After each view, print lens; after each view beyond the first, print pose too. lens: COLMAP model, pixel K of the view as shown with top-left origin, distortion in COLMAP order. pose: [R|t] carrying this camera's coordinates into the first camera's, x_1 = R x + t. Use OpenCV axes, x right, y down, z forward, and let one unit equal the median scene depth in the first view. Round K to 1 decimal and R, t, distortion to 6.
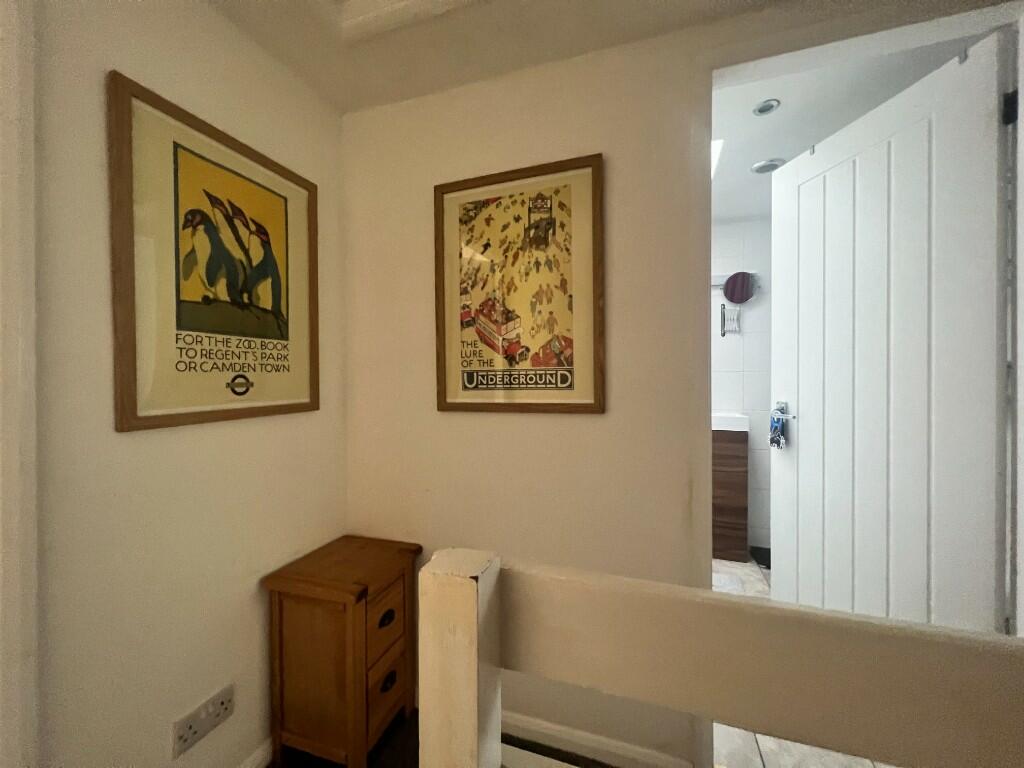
lens RADIAL K [[407.8, 0, 509.2], [0, 407.8, 378.8], [0, 0, 1]] dist [-0.000893, -0.000320]
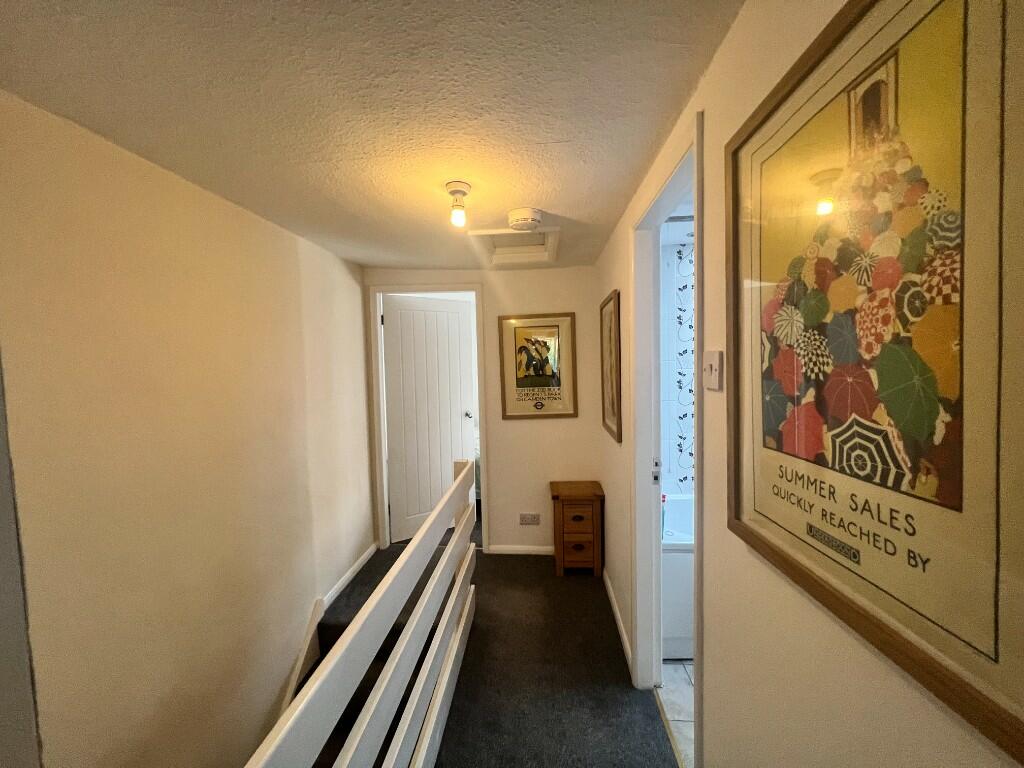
lens RADIAL K [[407.8, 0, 511.0], [0, 407.8, 384.1], [0, 0, 1]] dist [-0.000893, -0.000320]
pose [[0.273583, 0.042275, -0.960919, 1.889998], [0.020585, 0.998547, 0.049791, -0.268209], [0.961628, -0.033402, 0.272315, 0.107285]]
